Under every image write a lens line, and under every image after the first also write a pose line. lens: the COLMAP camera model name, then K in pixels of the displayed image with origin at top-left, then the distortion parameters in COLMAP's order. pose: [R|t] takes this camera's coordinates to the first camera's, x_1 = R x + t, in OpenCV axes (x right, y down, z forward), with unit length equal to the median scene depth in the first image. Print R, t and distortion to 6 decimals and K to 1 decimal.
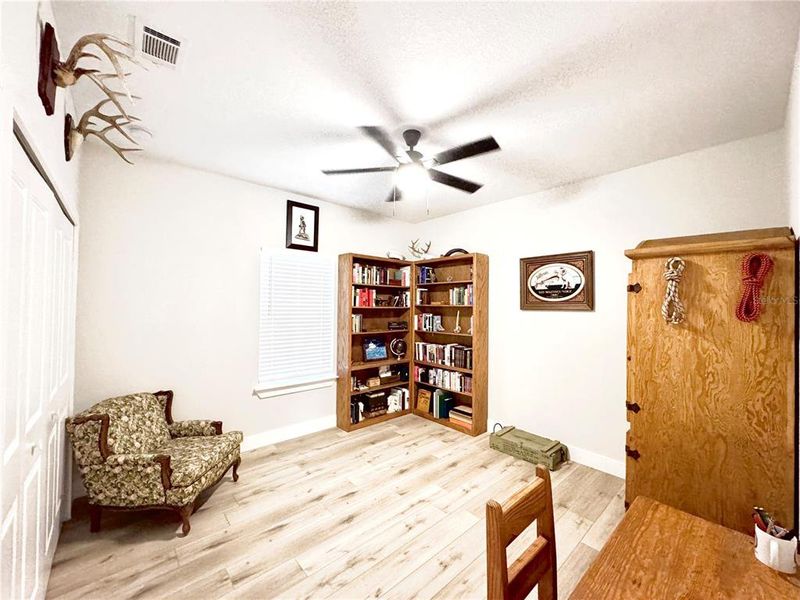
lens RADIAL K [[318.5, 0, 400.2], [0, 318.5, 303.0], [0, 0, 1]] dist [-0.004928, 0.000803]
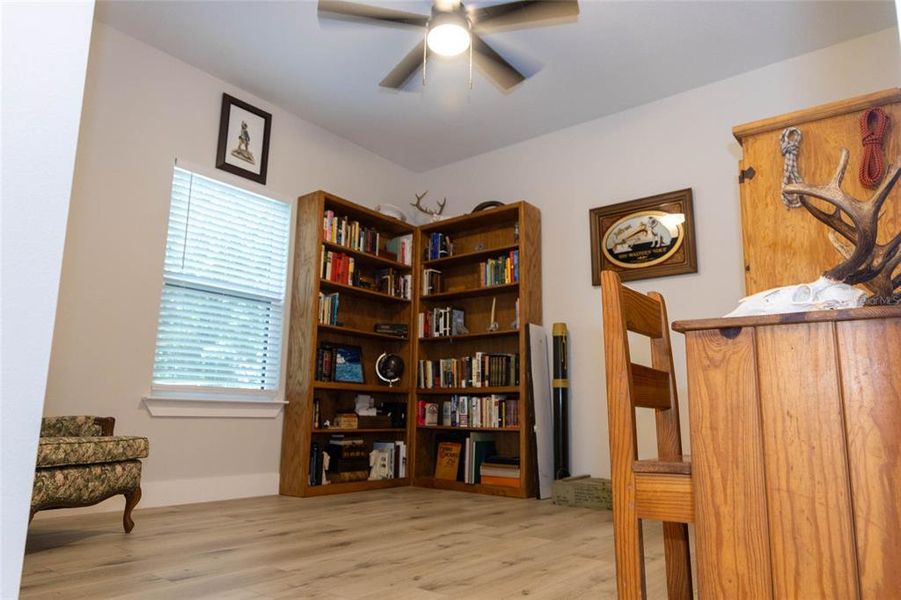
lens RADIAL K [[605.7, 0, 450.5], [0, 605.7, 307.7], [0, 0, 1]] dist [0.003942, 0.004150]
pose [[0.985757, 0.035946, 0.164292, -0.102803], [-0.008528, 0.986318, -0.164634, 0.266905], [-0.167962, 0.160888, 0.972576, -0.131147]]
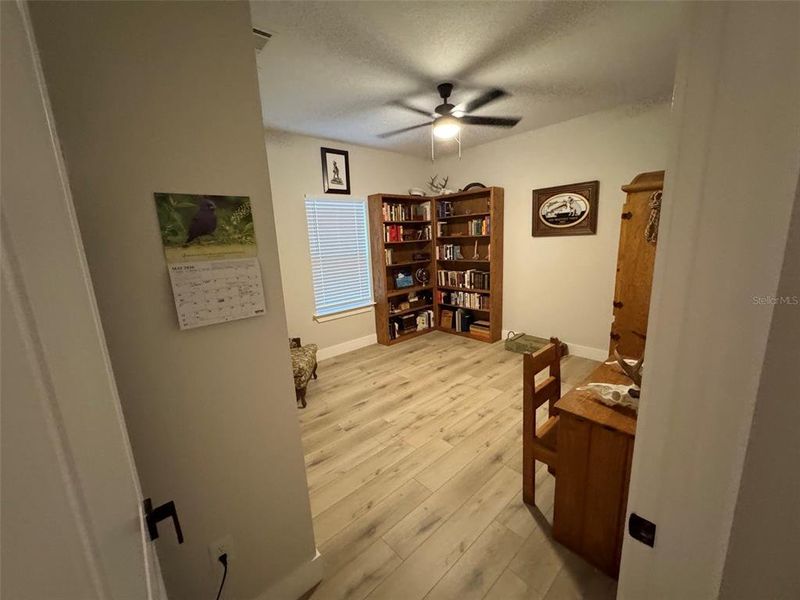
lens RADIAL K [[318.5, 0, 399.2], [0, 318.5, 302.2], [0, 0, 1]] dist [-0.004928, 0.000803]
pose [[0.998246, -0.057514, -0.014011, -0.101543], [0.059171, 0.976379, 0.207804, -0.013915], [0.001729, -0.208268, 0.978070, -0.180828]]
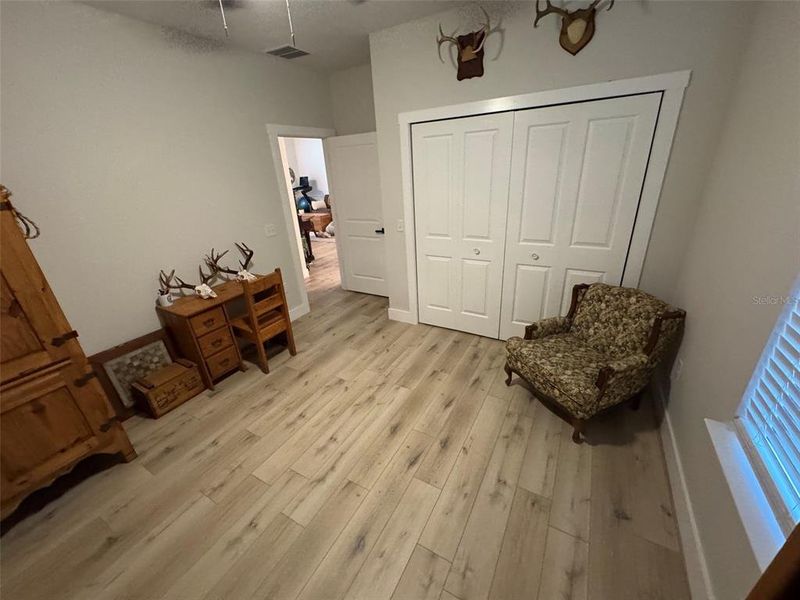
lens RADIAL K [[318.5, 0, 403.1], [0, 318.5, 300.3], [0, 0, 1]] dist [-0.004928, 0.000803]
pose [[-0.946523, 0.164550, -0.277521, 0.014811], [0.046970, 0.921279, 0.386056, -0.049372], [0.319199, 0.352376, -0.879740, 1.088353]]
